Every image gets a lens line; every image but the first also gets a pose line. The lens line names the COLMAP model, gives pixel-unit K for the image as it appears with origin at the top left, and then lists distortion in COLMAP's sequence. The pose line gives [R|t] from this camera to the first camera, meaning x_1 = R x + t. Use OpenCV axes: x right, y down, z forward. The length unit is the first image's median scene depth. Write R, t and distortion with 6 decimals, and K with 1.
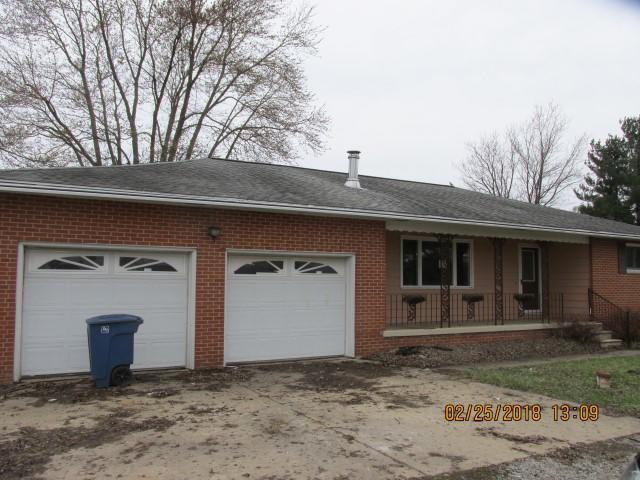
lens RADIAL K [[534.6, 0, 318.7], [0, 534.6, 242.4], [0, 0, 1]] dist [-0.008033, -0.027209]
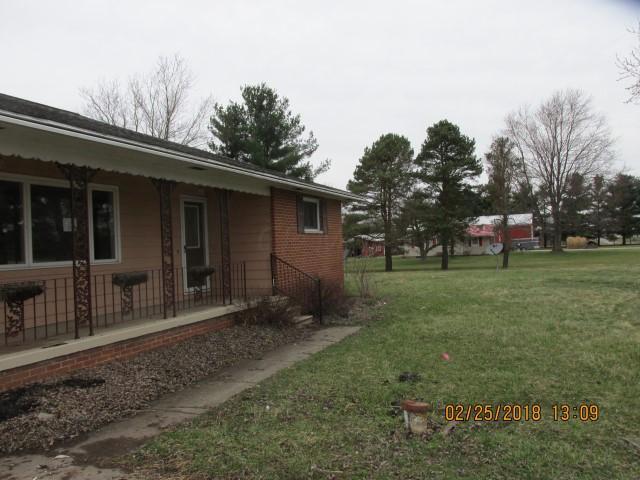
lens RADIAL K [[534.6, 0, 317.6], [0, 534.6, 244.2], [0, 0, 1]] dist [-0.008033, -0.027209]
pose [[0.768658, -0.038211, 0.638517, 0.061820], [0.000600, 0.998257, 0.059017, 0.026325], [-0.639659, -0.044981, 0.767341, 0.352795]]
